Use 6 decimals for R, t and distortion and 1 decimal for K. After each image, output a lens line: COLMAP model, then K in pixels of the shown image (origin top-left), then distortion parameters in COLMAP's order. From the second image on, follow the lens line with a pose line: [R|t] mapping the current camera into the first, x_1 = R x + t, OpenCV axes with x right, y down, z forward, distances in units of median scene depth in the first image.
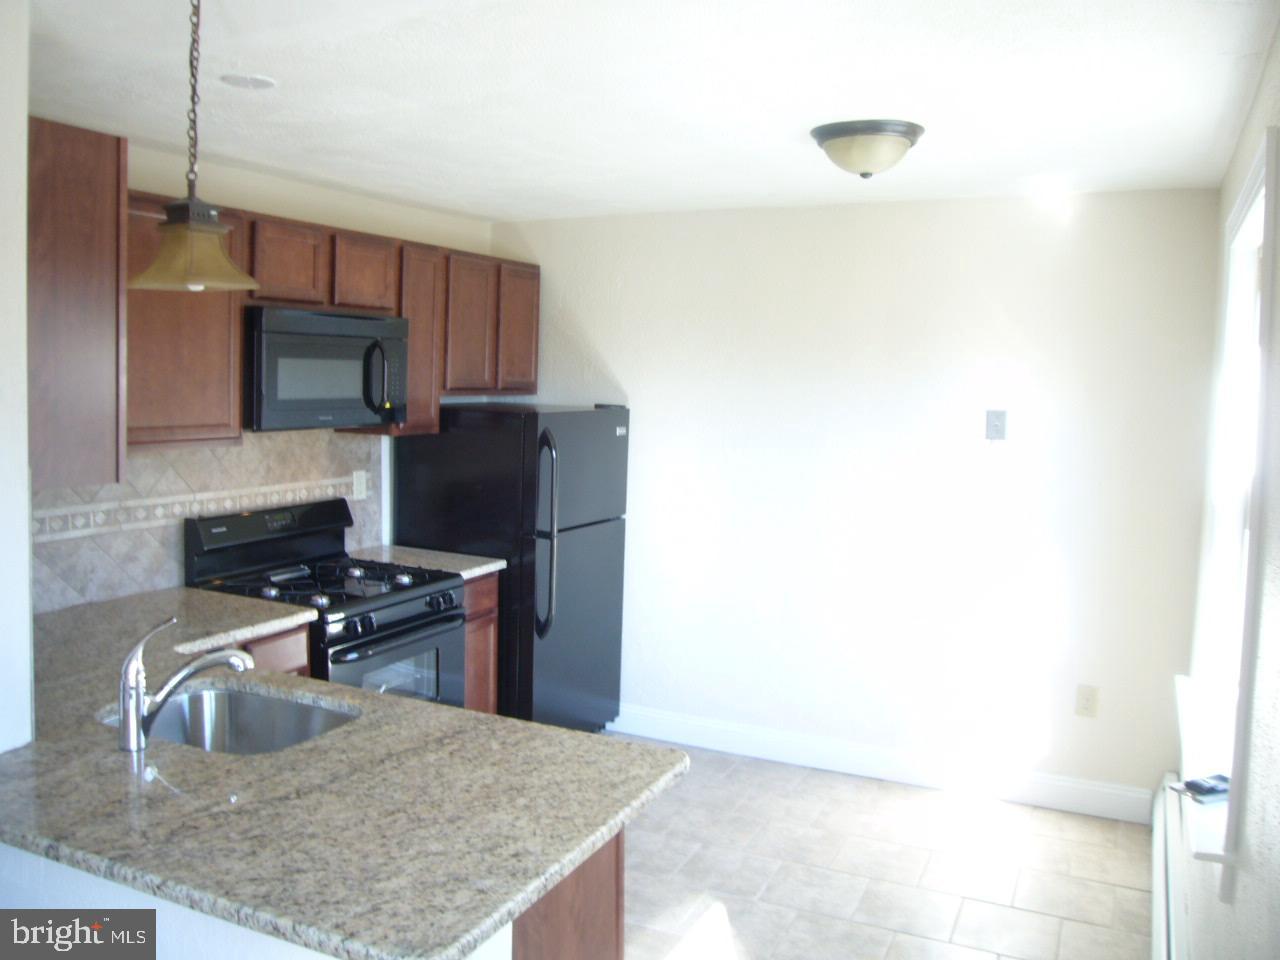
lens RADIAL K [[1080.8, 0, 640.0], [0, 1080.8, 480.0], [0, 0, 1]] dist [-0.060430, 0.012427]
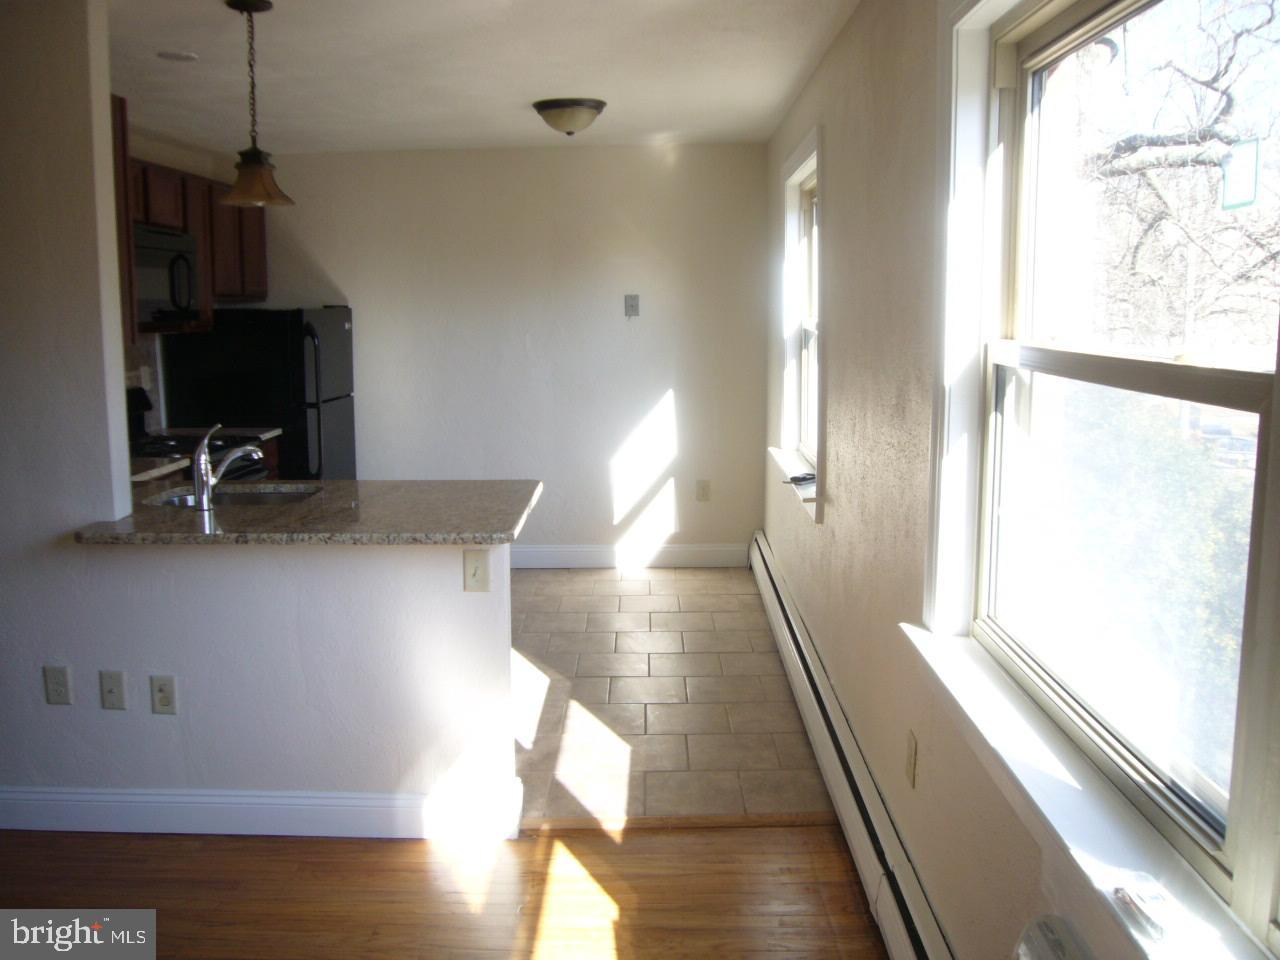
lens RADIAL K [[1080.8, 0, 640.0], [0, 1080.8, 480.0], [0, 0, 1]] dist [-0.060430, 0.012427]
pose [[0.909774, -0.098664, 0.403208, -0.283062], [0.072342, 0.994163, 0.080040, 0.071252], [-0.408752, -0.043649, 0.911601, -0.355919]]
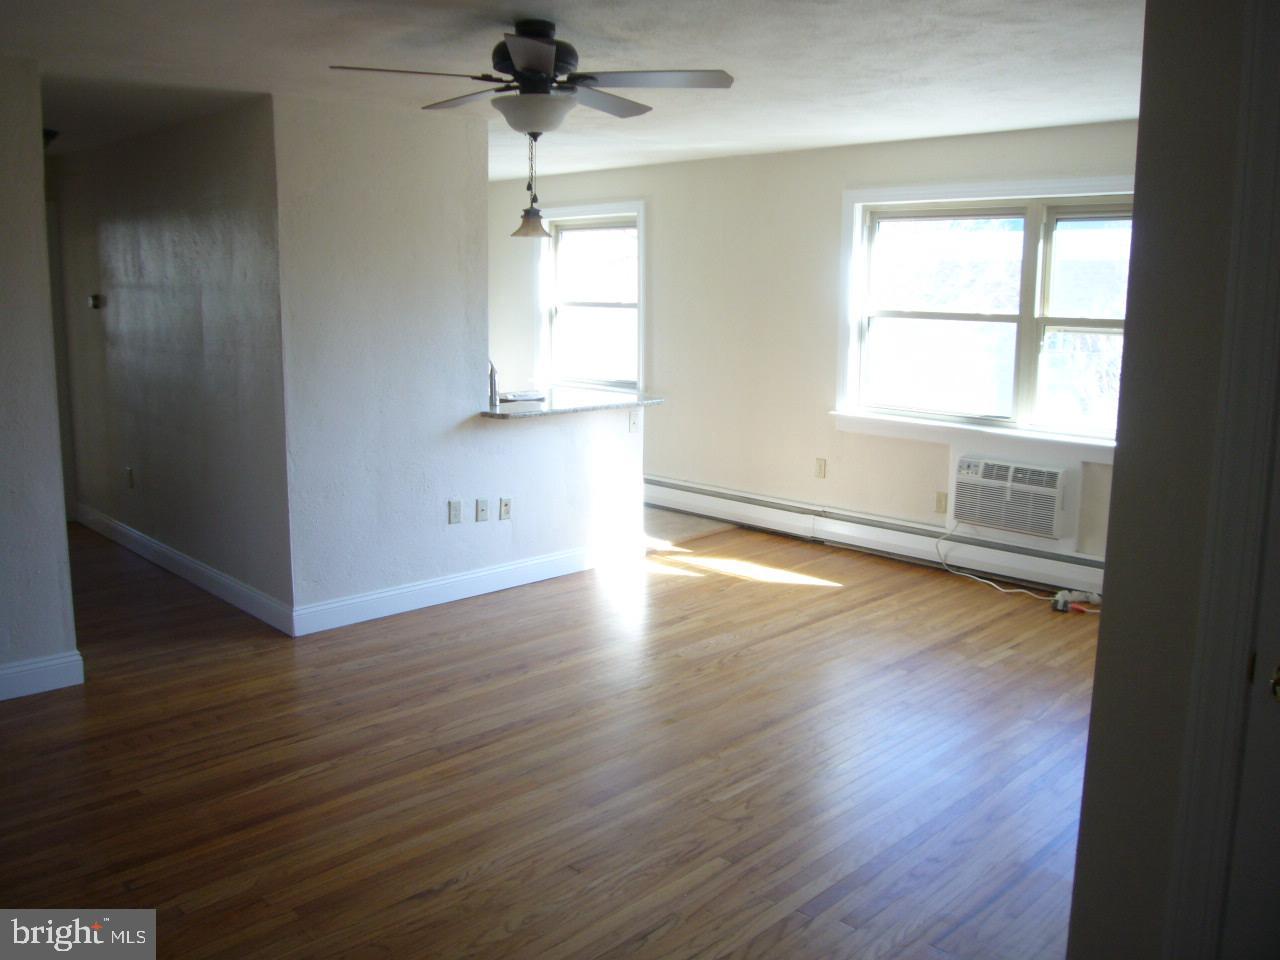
lens RADIAL K [[1080.8, 0, 640.0], [0, 1080.8, 480.0], [0, 0, 1]] dist [-0.060430, 0.012427]
pose [[0.324999, -0.196809, 0.925009, -1.592687], [0.093268, 0.980008, 0.175742, -0.006815], [-0.941104, 0.029158, 0.336858, -0.152299]]
